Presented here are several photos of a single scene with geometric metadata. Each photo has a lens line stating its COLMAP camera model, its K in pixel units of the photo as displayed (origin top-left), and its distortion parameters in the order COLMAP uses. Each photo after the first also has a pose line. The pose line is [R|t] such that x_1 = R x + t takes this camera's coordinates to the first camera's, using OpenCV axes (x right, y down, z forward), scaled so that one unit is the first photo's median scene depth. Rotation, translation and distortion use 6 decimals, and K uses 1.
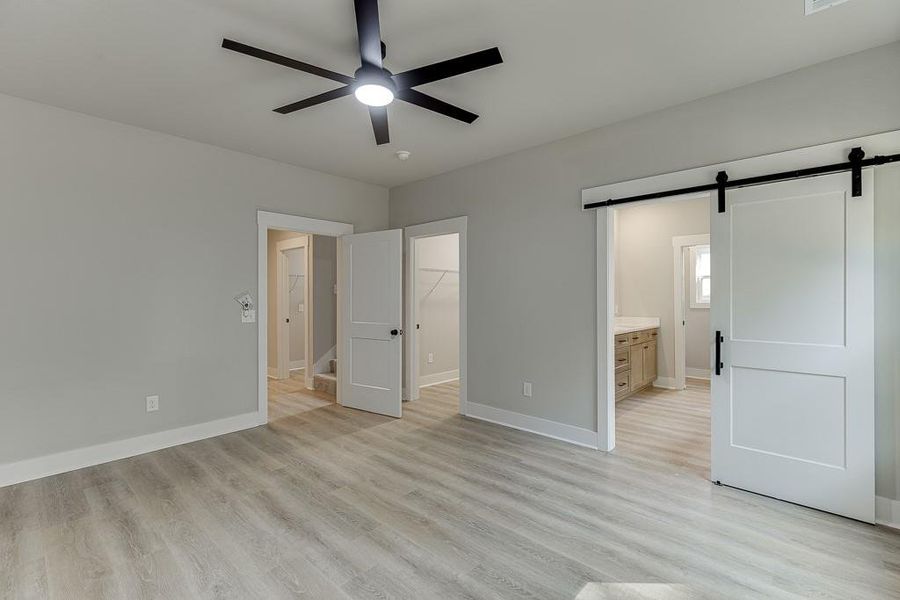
lens RADIAL K [[401.8, 0, 455.7], [0, 401.8, 303.8], [0, 0, 1]] dist [0.004843, -0.000110]
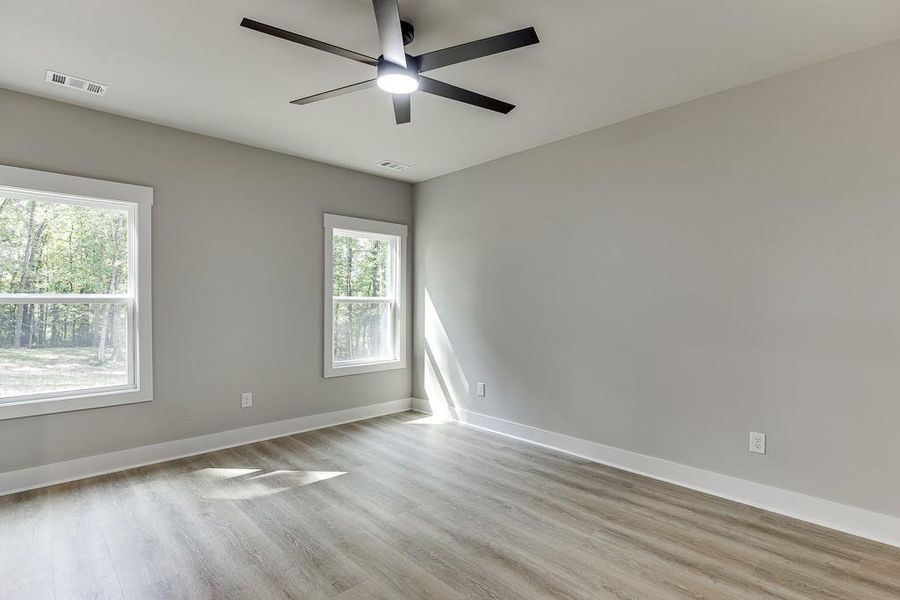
lens RADIAL K [[448.9, 0, 450.0], [0, 448.9, 300.0], [0, 0, 1]] dist [-0.025966, -0.000094]
pose [[-0.998054, 0.003845, 0.062229, -0.305917], [0.004748, 0.999886, 0.014362, -0.026714], [-0.062167, 0.014629, -0.997959, 1.592250]]
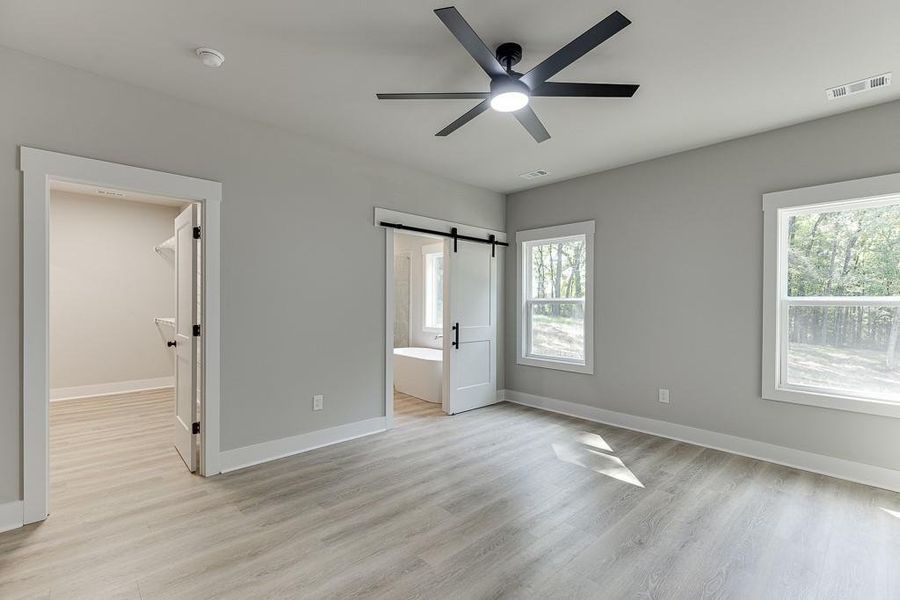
lens RADIAL K [[401.8, 0, 455.7], [0, 401.8, 303.8], [0, 0, 1]] dist [0.004843, -0.000110]
pose [[0.071619, 0.000447, 0.997432, -0.961873], [0.012582, 0.999920, -0.001352, -0.008014], [-0.997353, 0.012647, 0.071608, 0.833736]]
